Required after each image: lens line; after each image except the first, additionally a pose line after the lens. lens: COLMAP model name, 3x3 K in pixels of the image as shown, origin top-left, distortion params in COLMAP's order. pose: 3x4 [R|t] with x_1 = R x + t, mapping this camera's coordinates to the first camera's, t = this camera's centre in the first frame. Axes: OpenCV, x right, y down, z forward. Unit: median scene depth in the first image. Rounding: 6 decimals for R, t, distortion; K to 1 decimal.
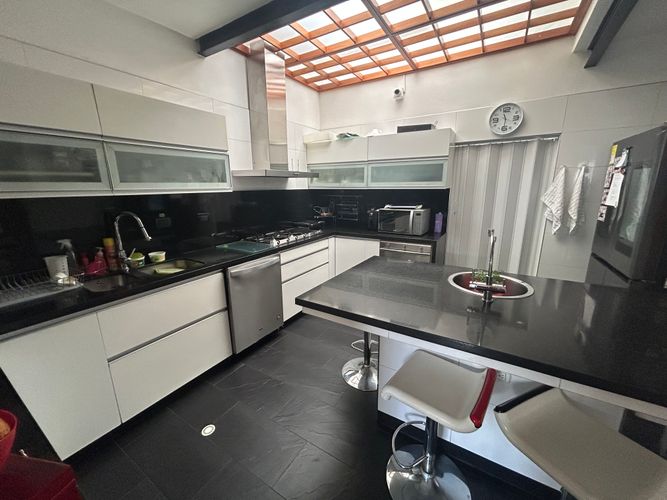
lens RADIAL K [[267.4, 0, 333.9], [0, 267.4, 249.0], [0, 0, 1]] dist [-0.002452, 0.000205]
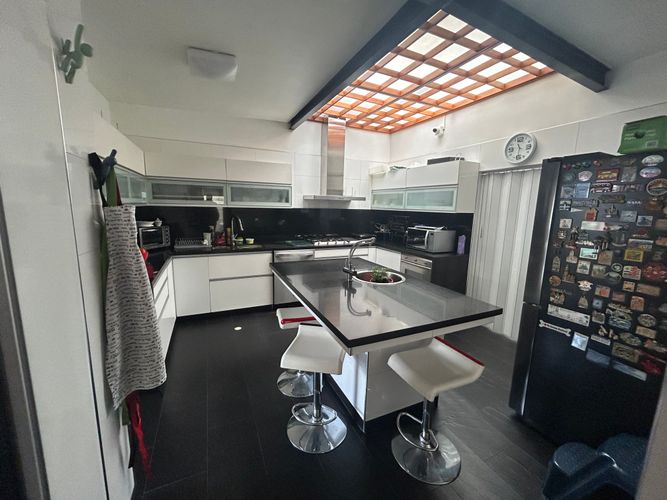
lens RADIAL K [[267.4, 0, 331.1], [0, 267.4, 248.6], [0, 0, 1]] dist [-0.002452, 0.000205]
pose [[0.833554, 0.117210, -0.539861, 0.576061], [-0.158163, 0.986959, -0.029927, 0.033340], [0.529313, 0.110332, 0.841222, -0.179535]]
